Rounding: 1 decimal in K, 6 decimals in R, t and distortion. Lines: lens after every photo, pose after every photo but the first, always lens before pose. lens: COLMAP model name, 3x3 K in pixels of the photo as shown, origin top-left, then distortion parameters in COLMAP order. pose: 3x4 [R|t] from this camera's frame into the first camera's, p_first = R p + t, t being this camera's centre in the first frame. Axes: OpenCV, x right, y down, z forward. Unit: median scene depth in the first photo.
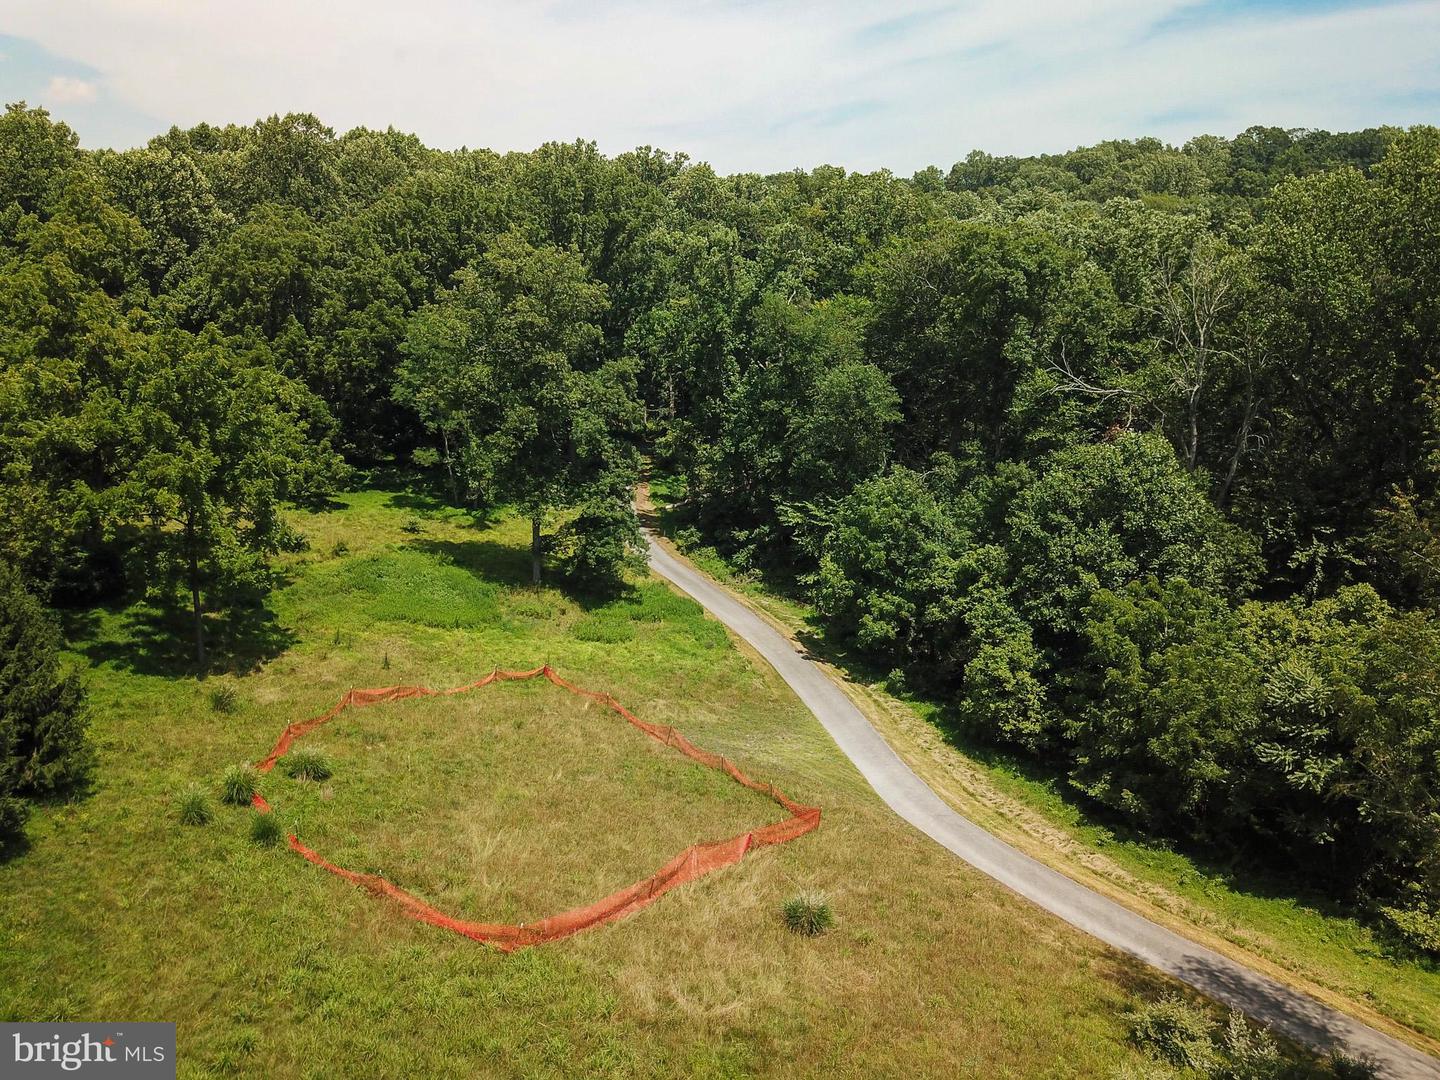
lens RADIAL K [[1098.1, 0, 691.8], [0, 1098.1, 541.2], [0, 0, 1]] dist [0.001659, -0.010716]
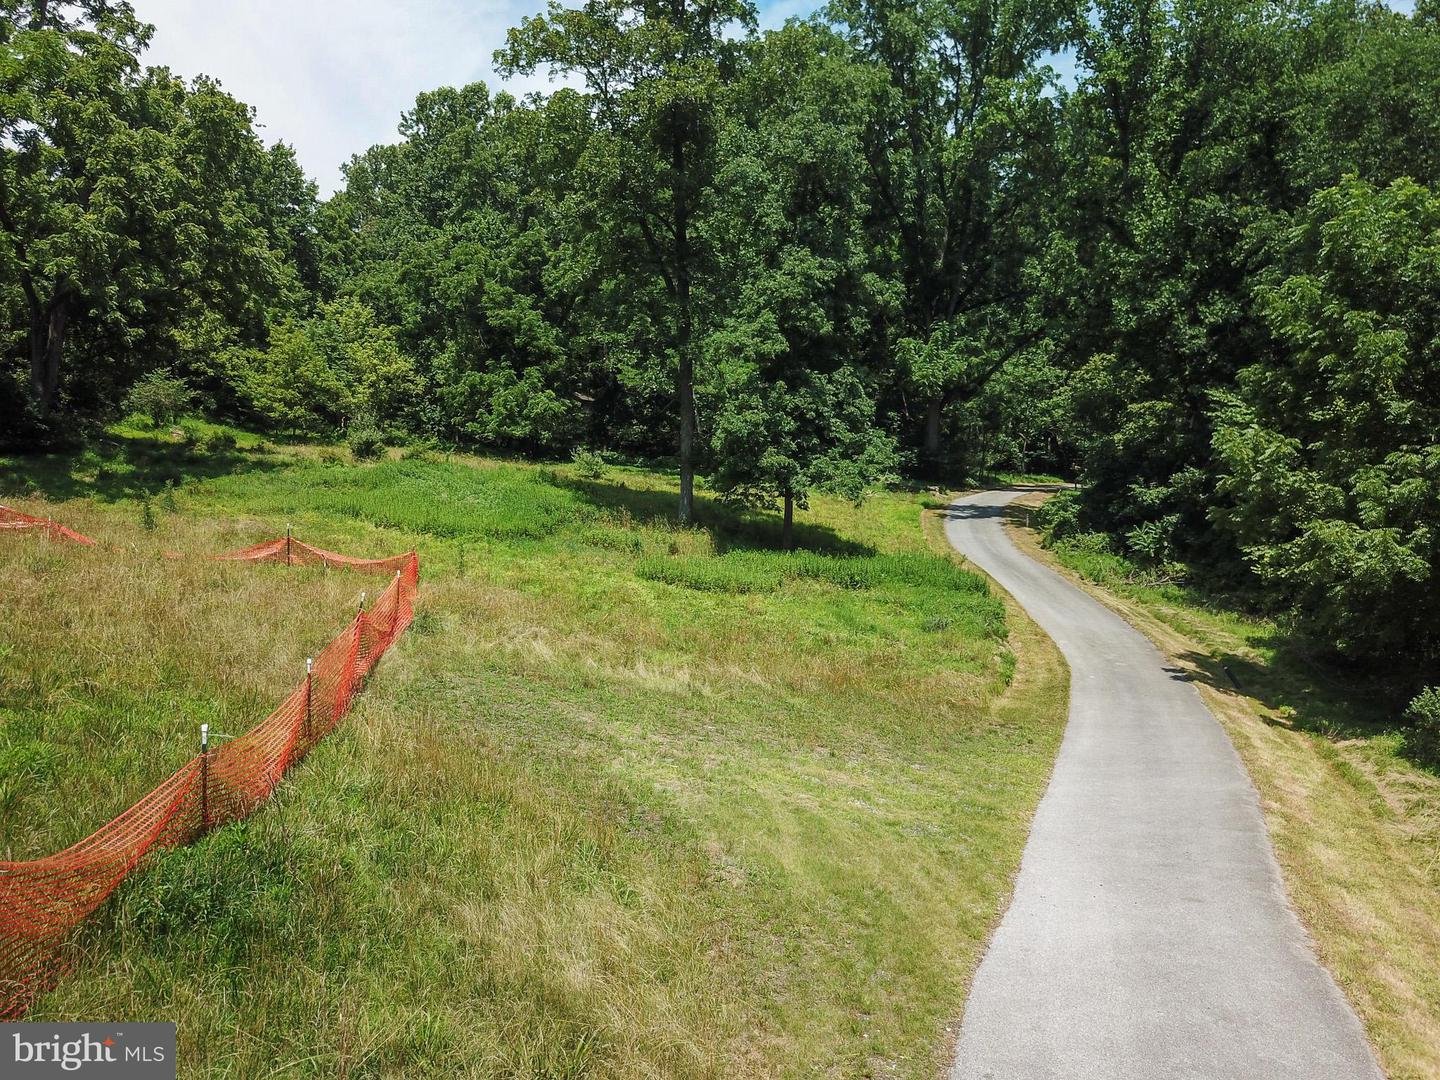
lens RADIAL K [[1103.5, 0, 726.6], [0, 1103.5, 531.9], [0, 0, 1]] dist [0.070164, -0.085694]
pose [[0.867765, 0.018841, -0.496617, 0.146838], [-0.112057, 0.980965, -0.158587, 0.126318], [0.484177, 0.193266, 0.853359, 0.552782]]
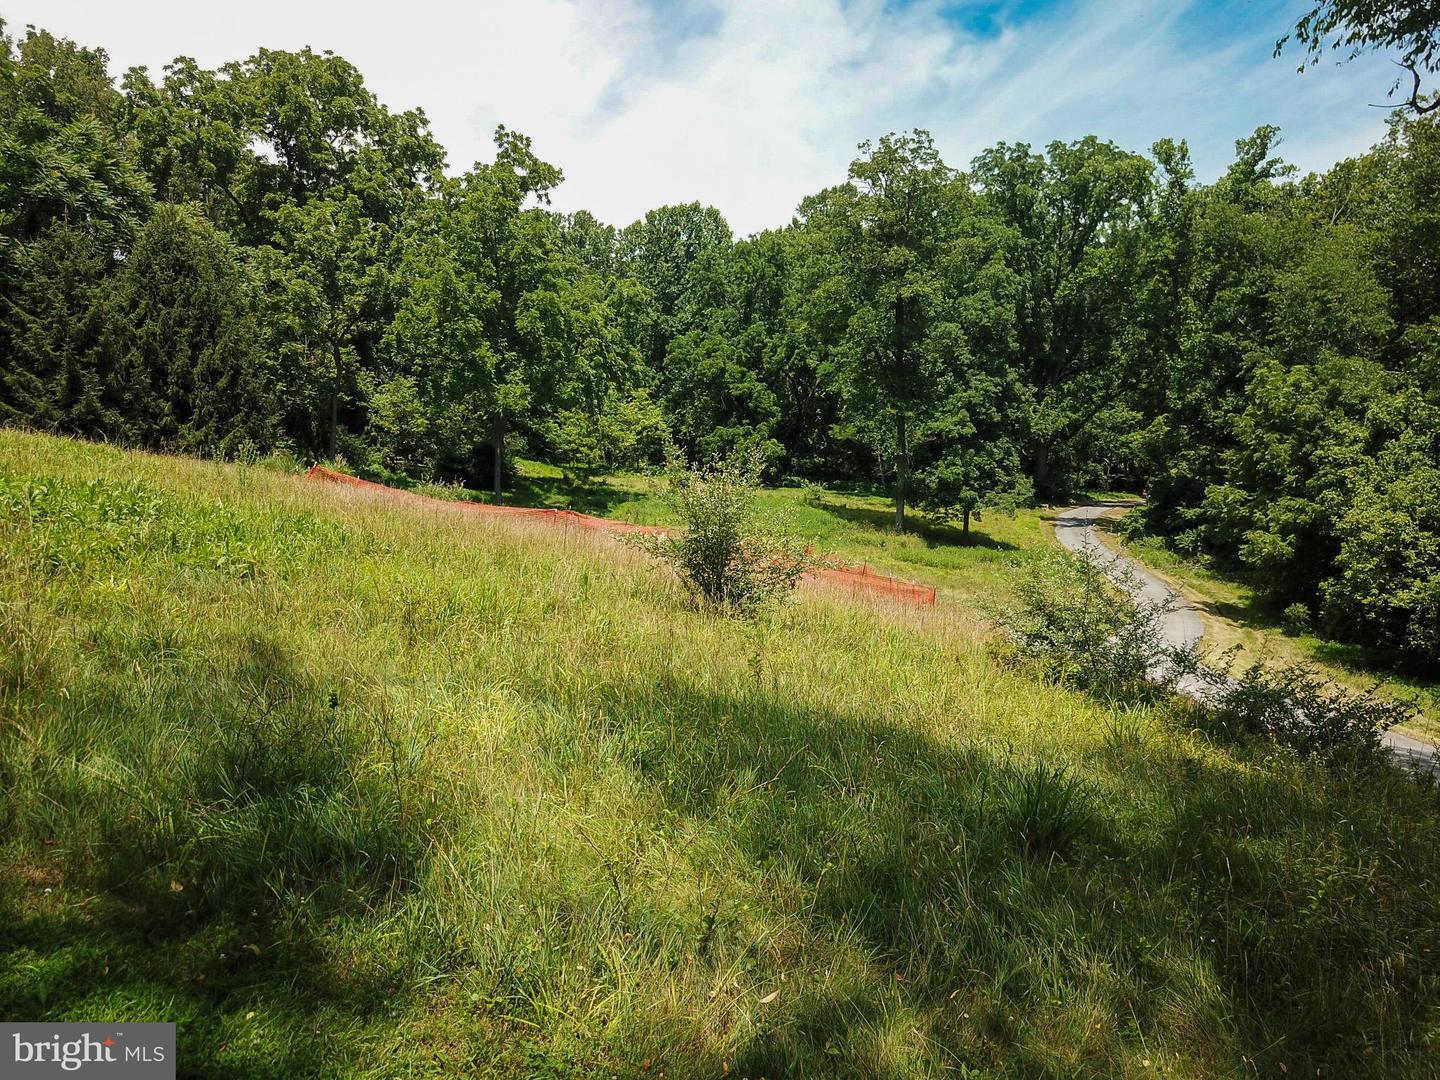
lens RADIAL K [[1114.0, 0, 720.0], [0, 1114.0, 540.0], [0, 0, 1]] dist [0.008782, -0.003780]
pose [[0.831084, 0.020333, -0.555775, 0.240821], [-0.125182, 0.980526, -0.151319, 0.202112], [0.541875, 0.195332, 0.817445, 0.184785]]
